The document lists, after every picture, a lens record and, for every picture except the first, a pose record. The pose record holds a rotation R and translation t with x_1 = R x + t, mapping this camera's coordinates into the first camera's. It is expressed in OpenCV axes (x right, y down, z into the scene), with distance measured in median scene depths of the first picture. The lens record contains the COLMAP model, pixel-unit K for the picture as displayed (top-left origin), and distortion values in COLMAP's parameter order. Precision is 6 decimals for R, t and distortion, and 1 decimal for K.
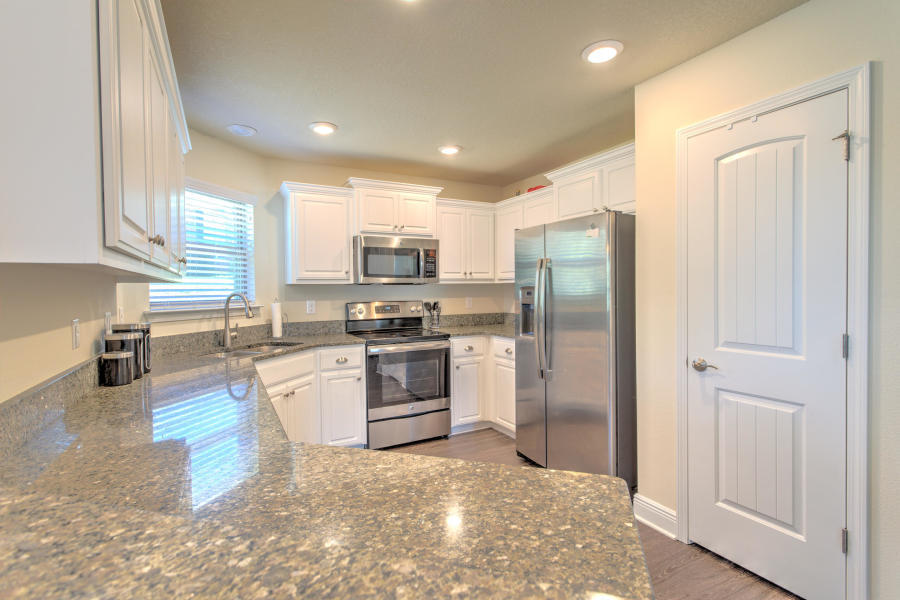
lens RADIAL K [[412.7, 0, 447.0], [0, 412.7, 300.2], [0, 0, 1]] dist [0.003109, 0.000363]
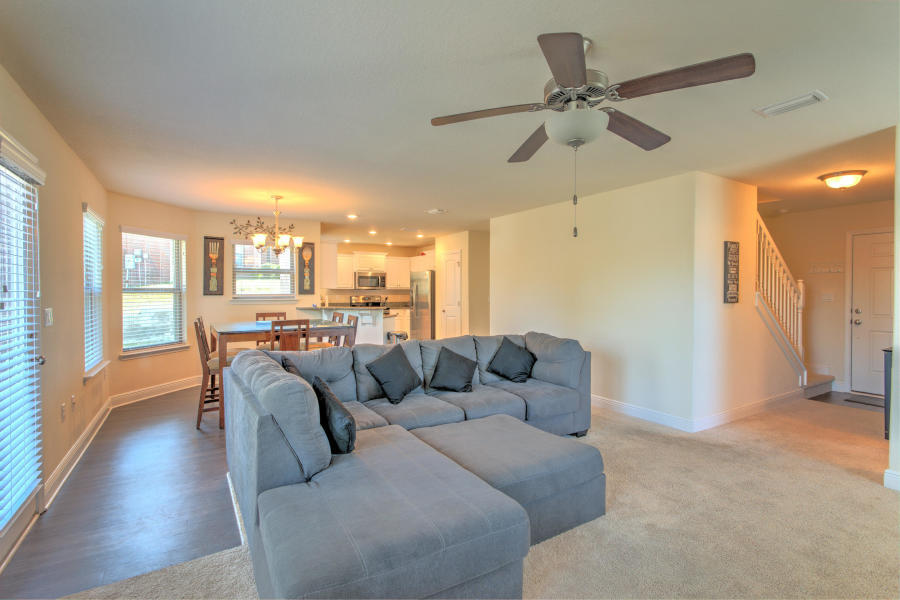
lens RADIAL K [[412.7, 0, 448.6], [0, 412.7, 294.4], [0, 0, 1]] dist [0.003109, 0.000363]
pose [[0.997932, 0.015970, 0.062256, 0.225698], [-0.014421, 0.999577, -0.025260, 0.055828], [-0.062633, 0.024310, 0.997741, -1.739490]]
